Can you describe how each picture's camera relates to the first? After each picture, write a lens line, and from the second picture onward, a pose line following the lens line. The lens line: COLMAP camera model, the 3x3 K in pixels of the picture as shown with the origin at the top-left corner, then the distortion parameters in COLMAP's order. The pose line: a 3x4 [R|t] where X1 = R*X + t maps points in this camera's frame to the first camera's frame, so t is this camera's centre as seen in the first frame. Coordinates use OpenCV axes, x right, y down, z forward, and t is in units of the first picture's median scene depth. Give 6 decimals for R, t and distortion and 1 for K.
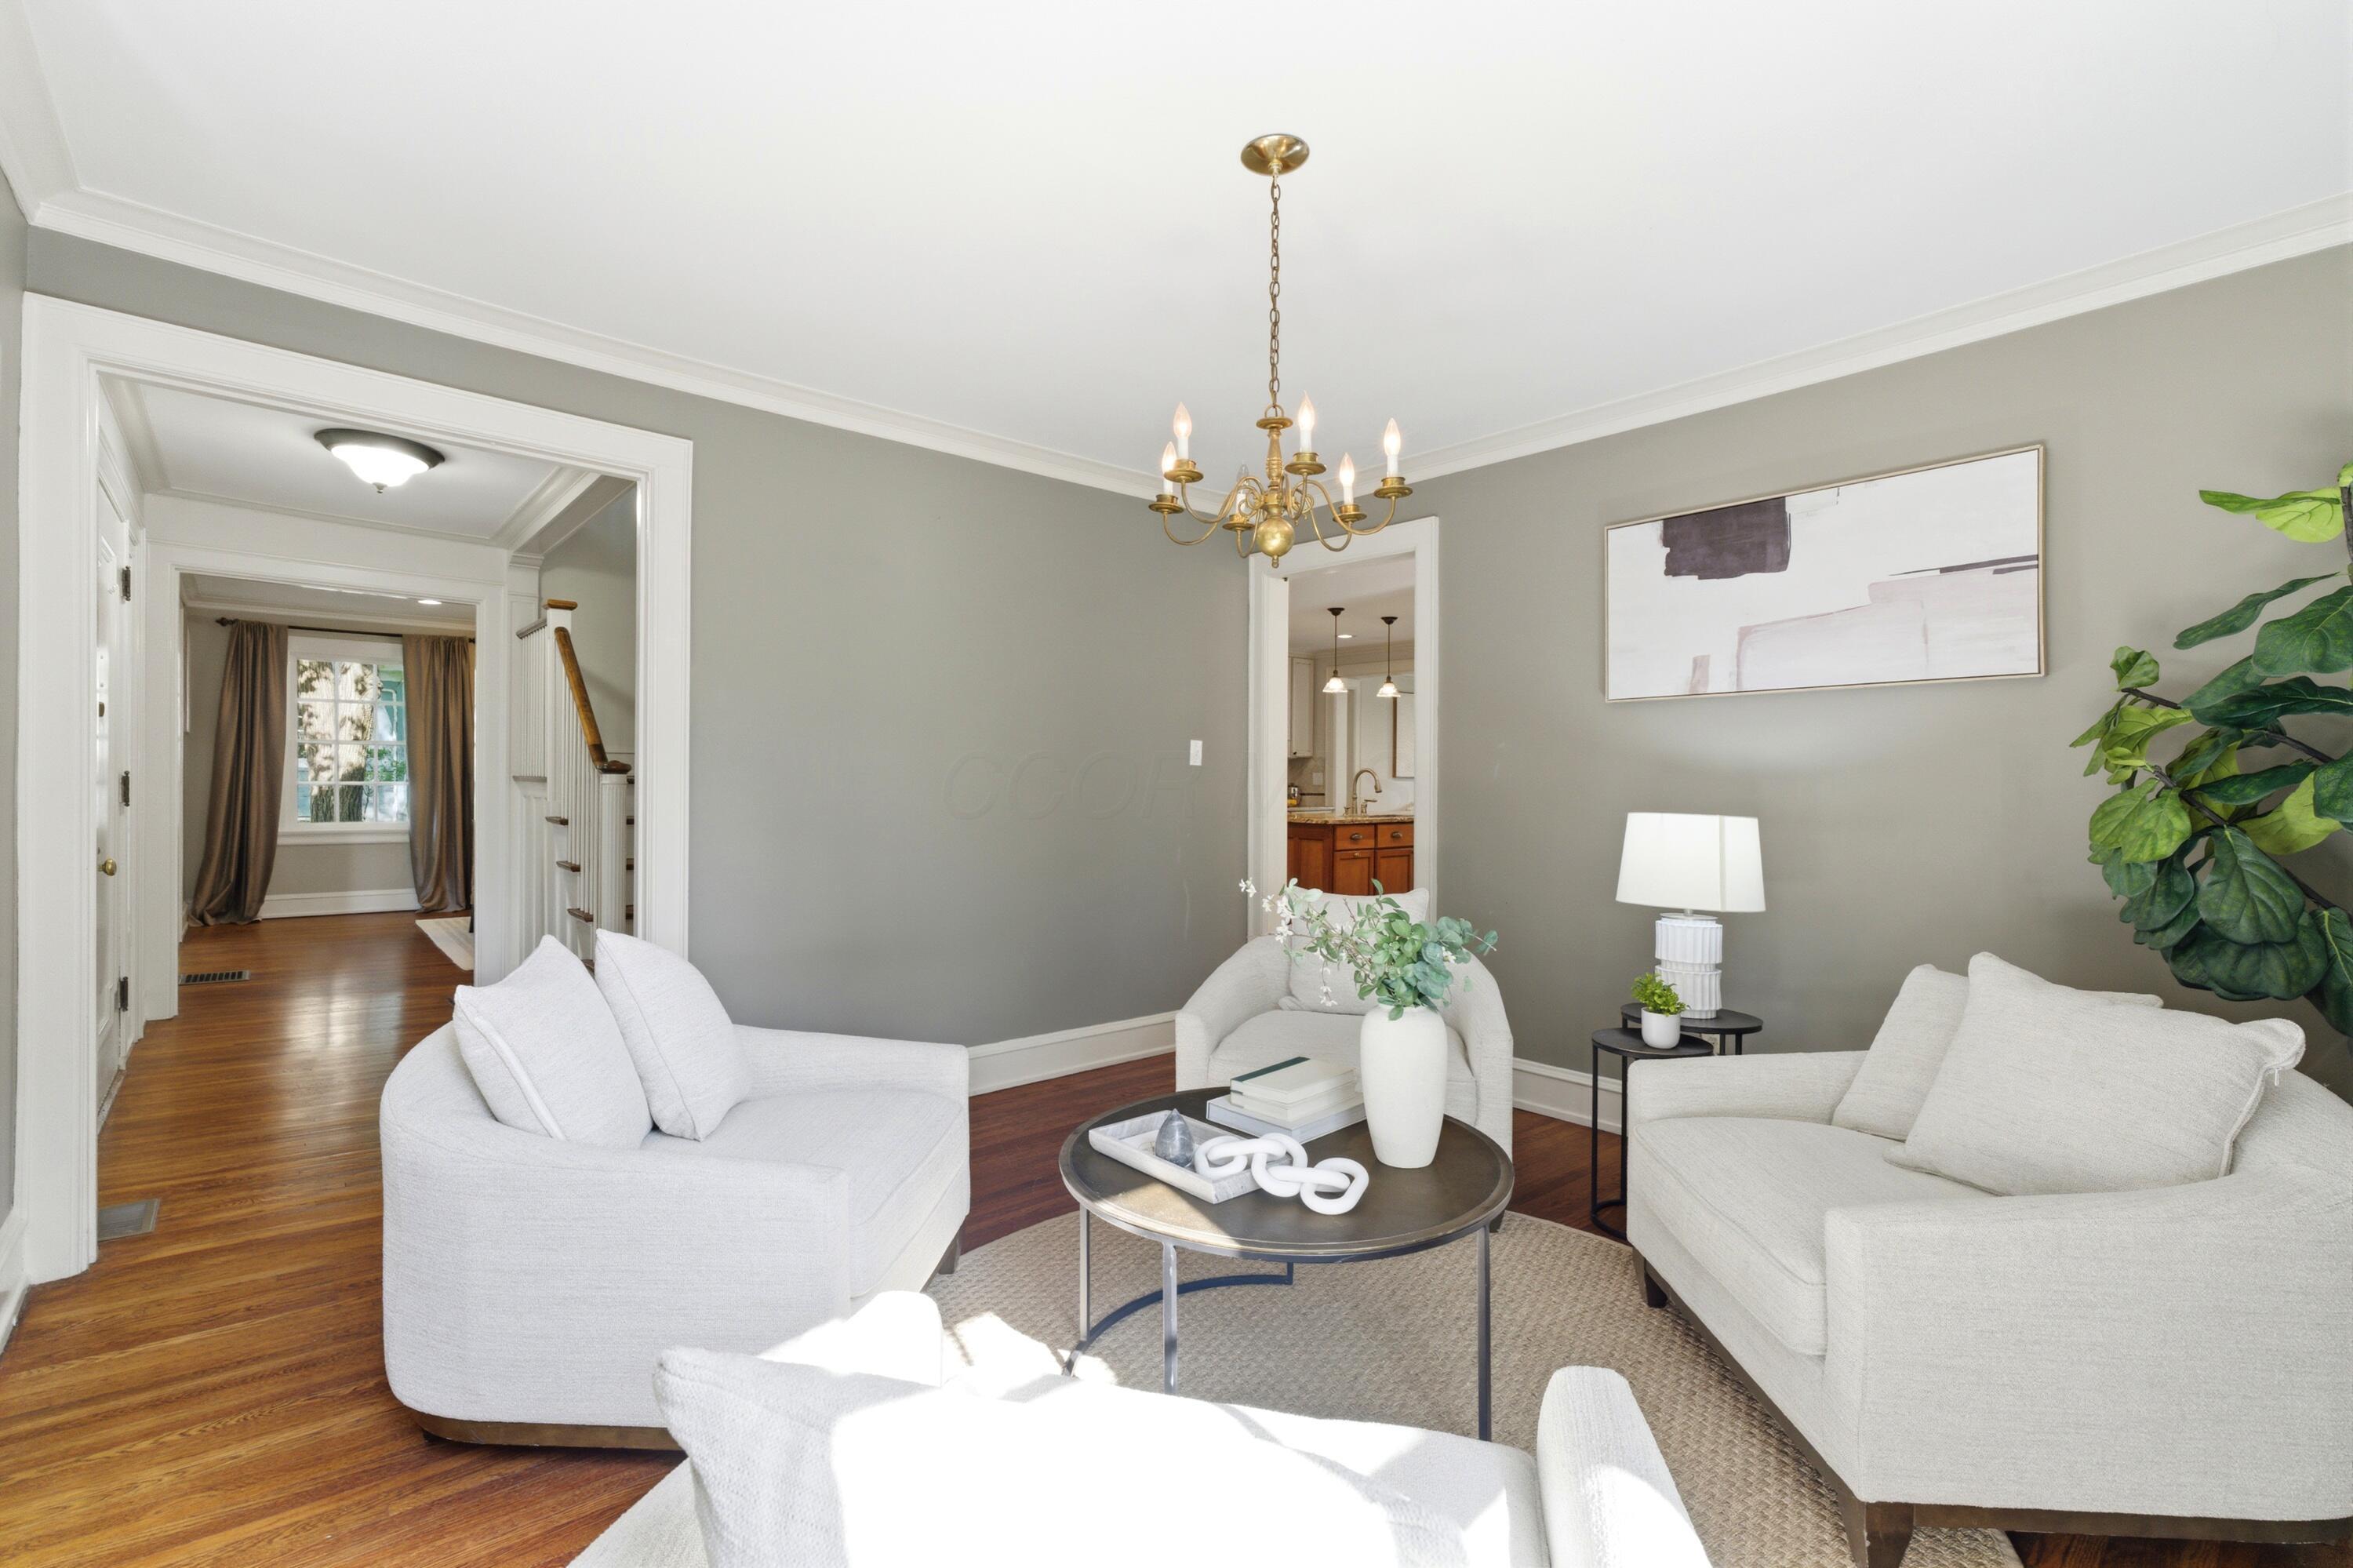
lens RADIAL K [[1054.9, 0, 1175.6], [0, 1054.9, 779.1], [0, 0, 1]] dist [-0.007054, 0.002193]
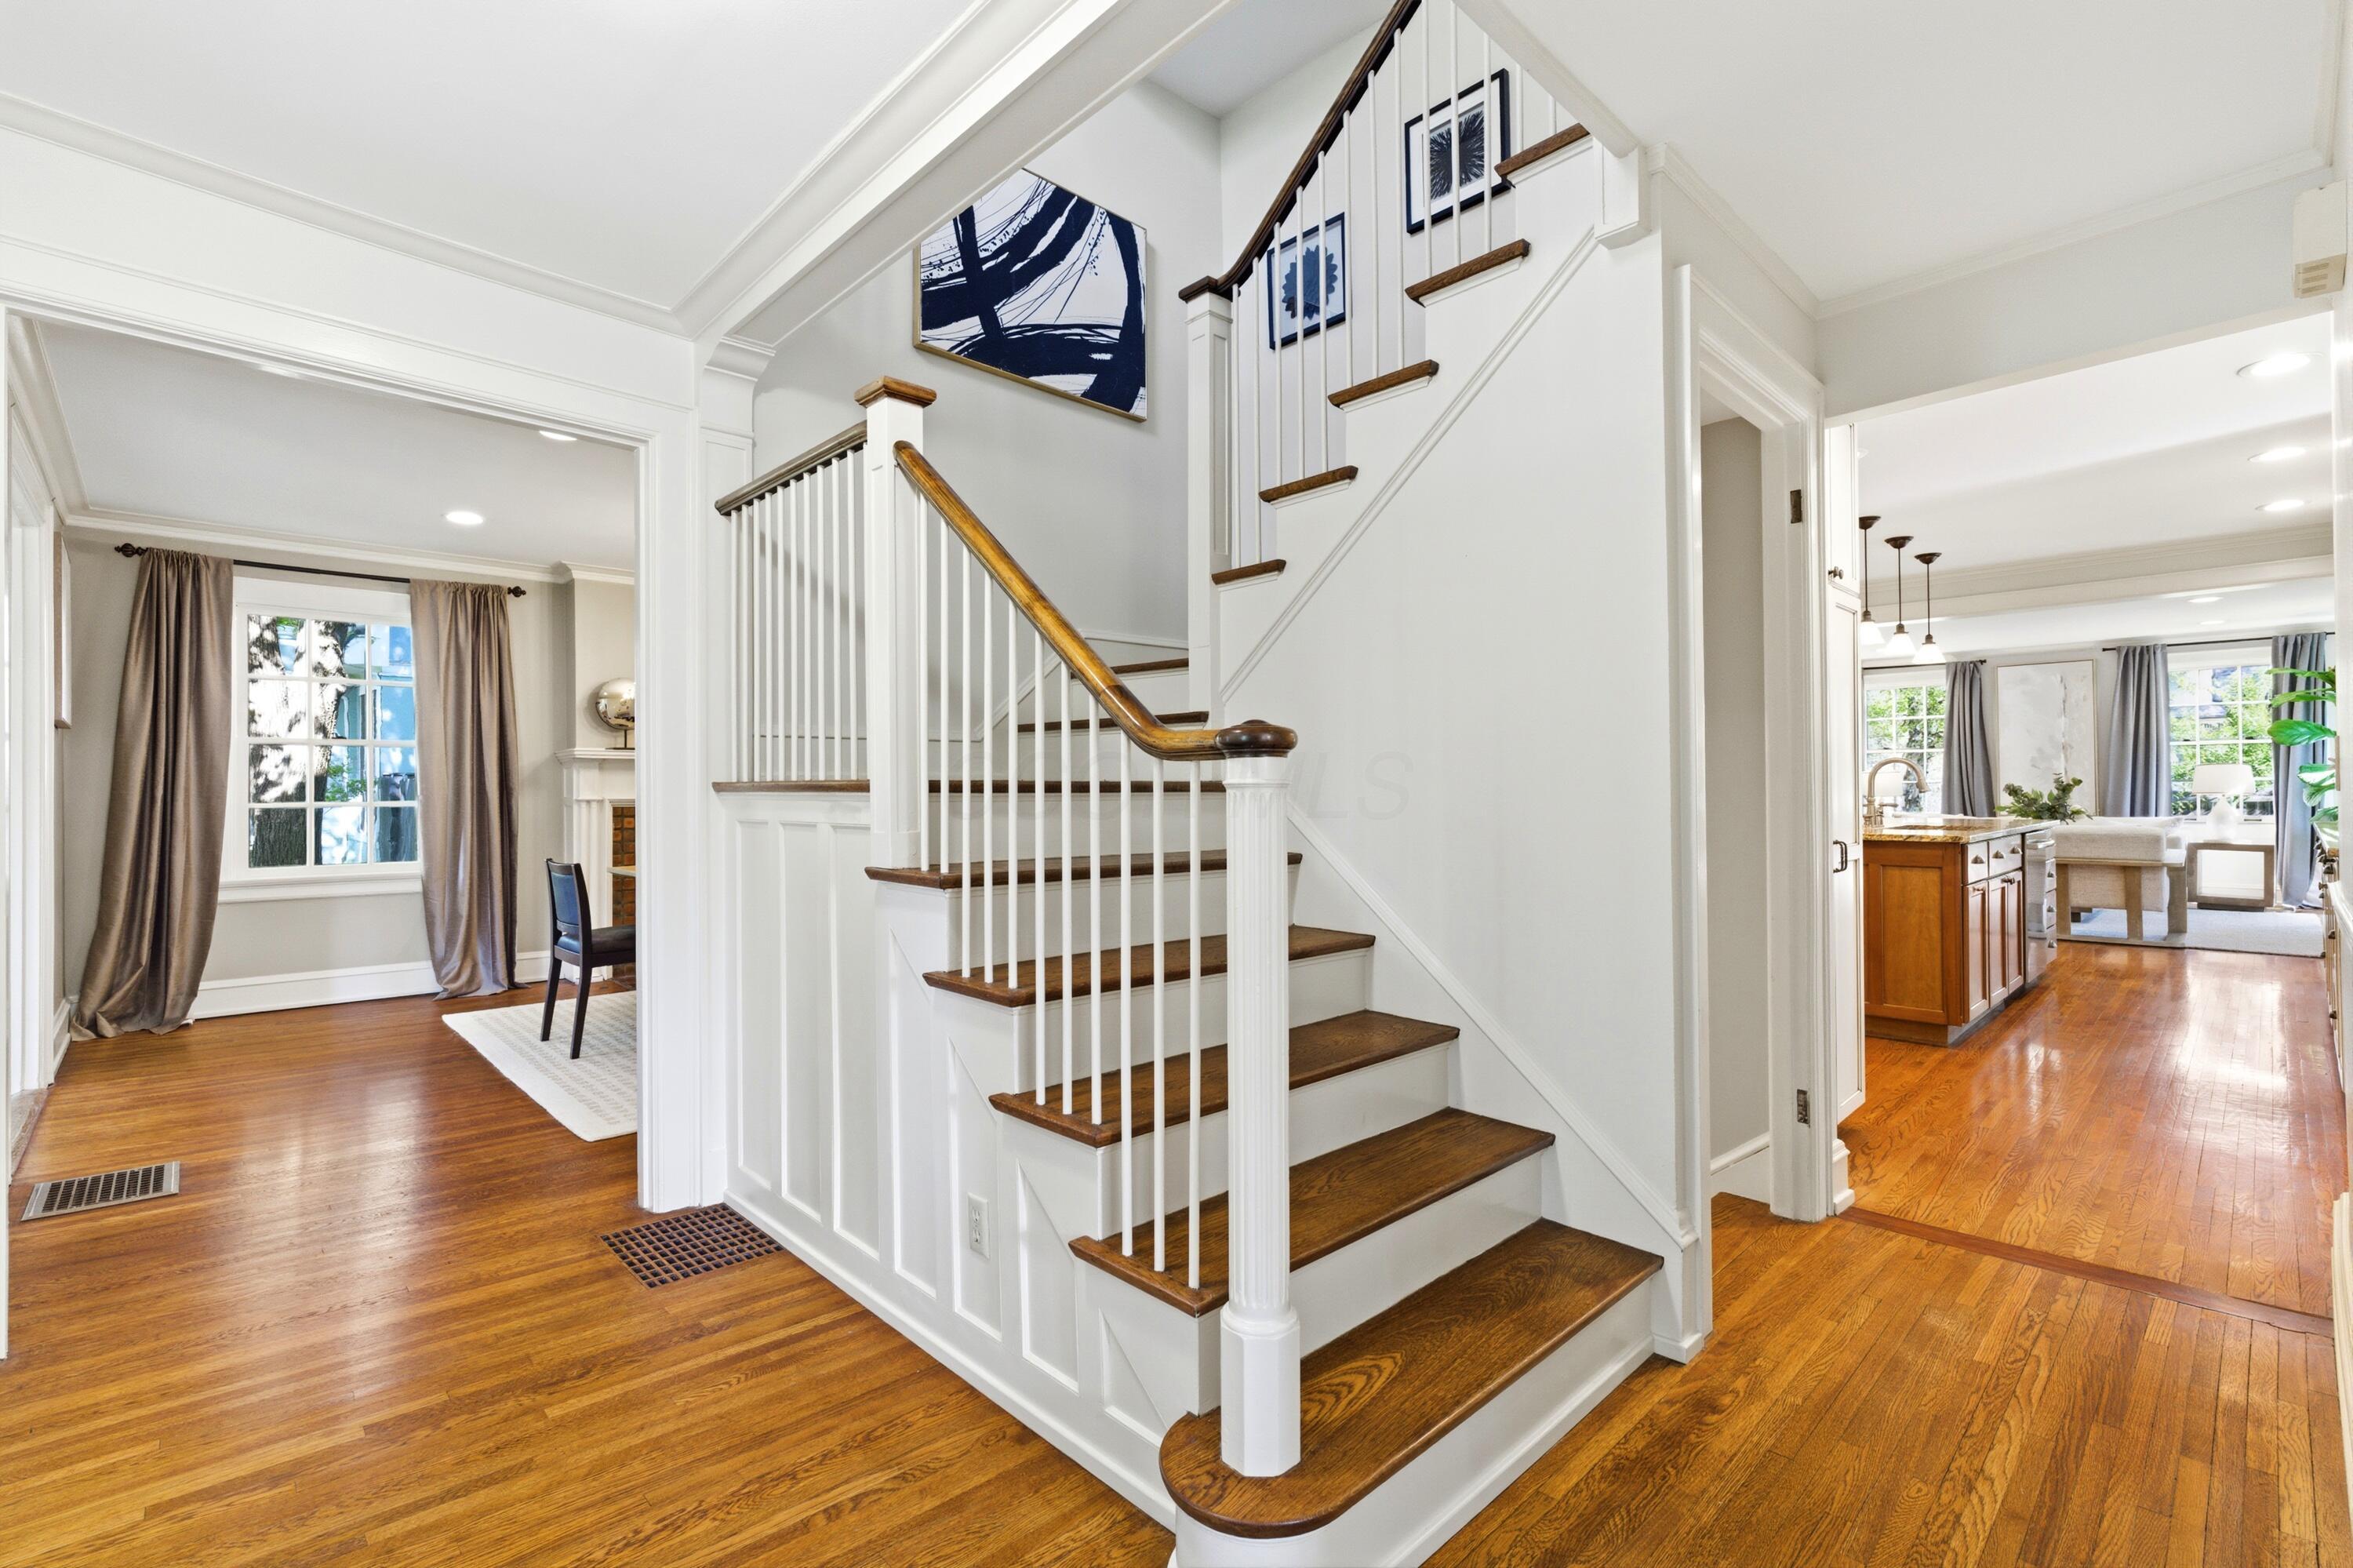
lens RADIAL K [[1054.9, 0, 1174.4], [0, 1054.9, 778.4], [0, 0, 1]] dist [-0.007054, 0.002193]
pose [[0.998961, -0.014228, 0.043288, -0.316271], [0.014672, 0.999843, -0.009977, 0.002605], [-0.043139, 0.010602, 0.999013, 0.354160]]
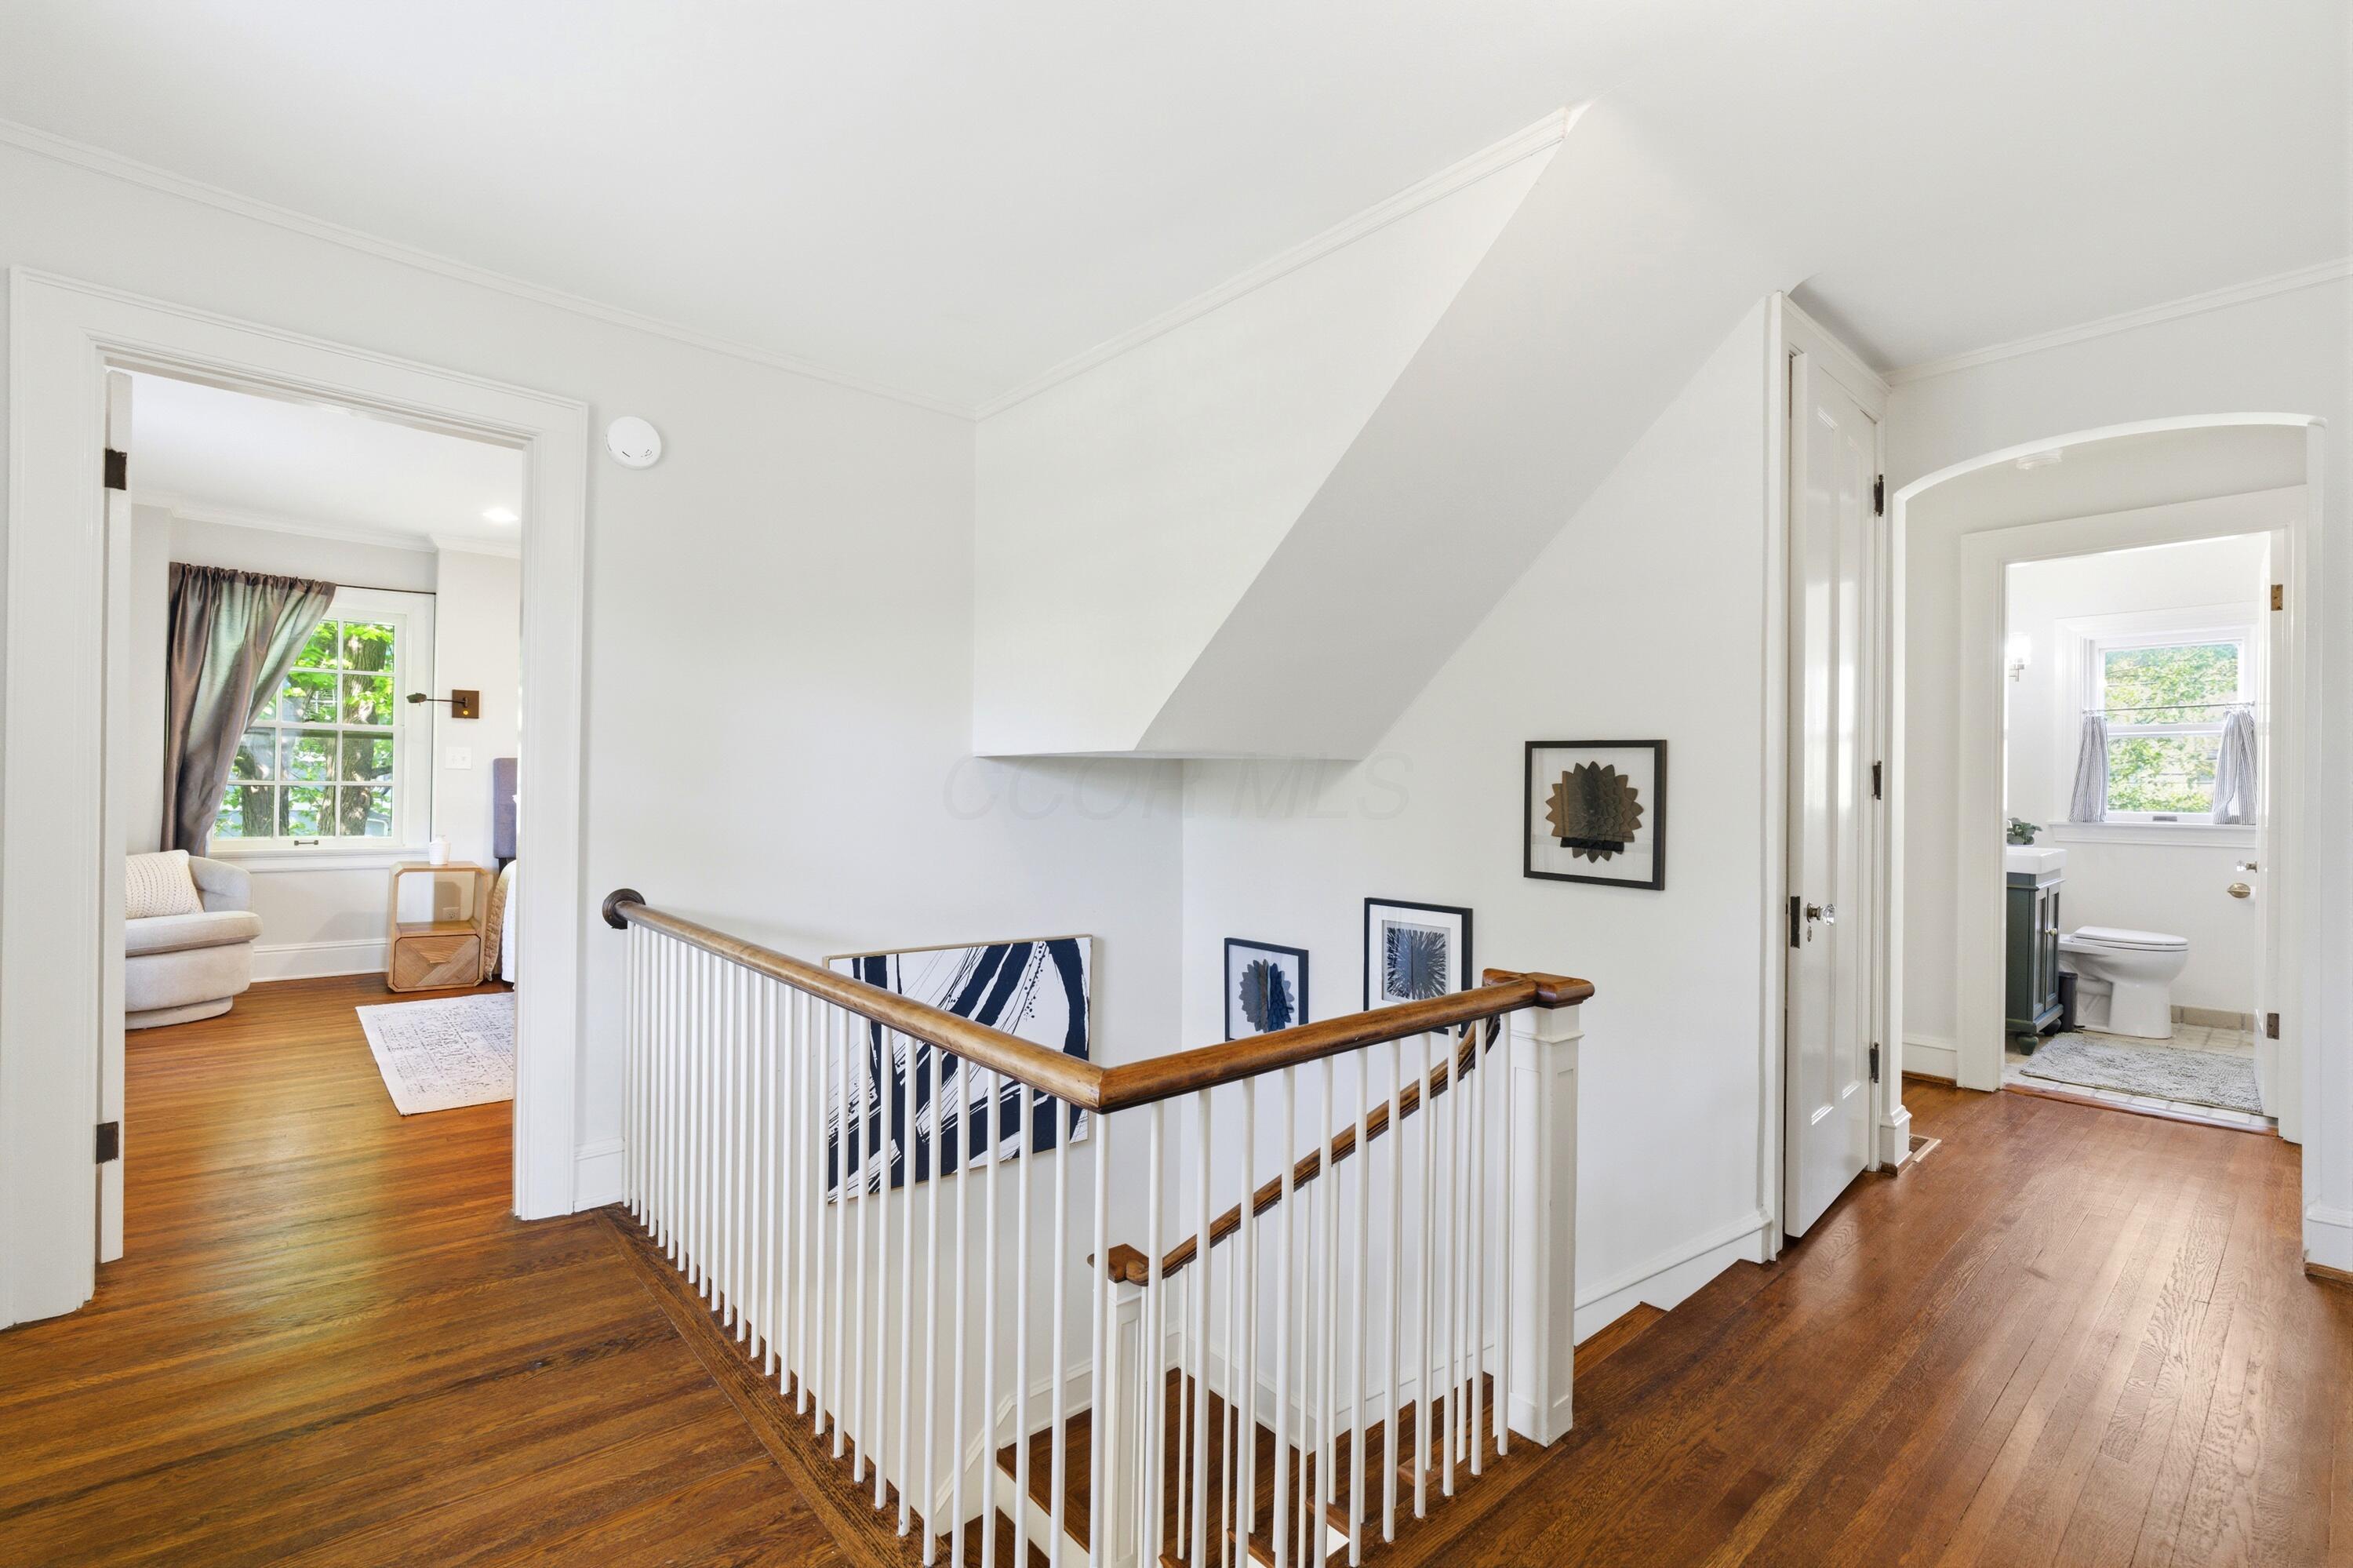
lens RADIAL K [[1054.9, 0, 1166.7], [0, 1054.9, 780.8], [0, 0, 1]] dist [-0.007054, 0.002193]
pose [[0.999915, 0.008966, -0.009456, -0.264729], [-0.008949, 0.999958, 0.001791, -0.351957], [0.009472, -0.001706, 0.999954, 0.385064]]
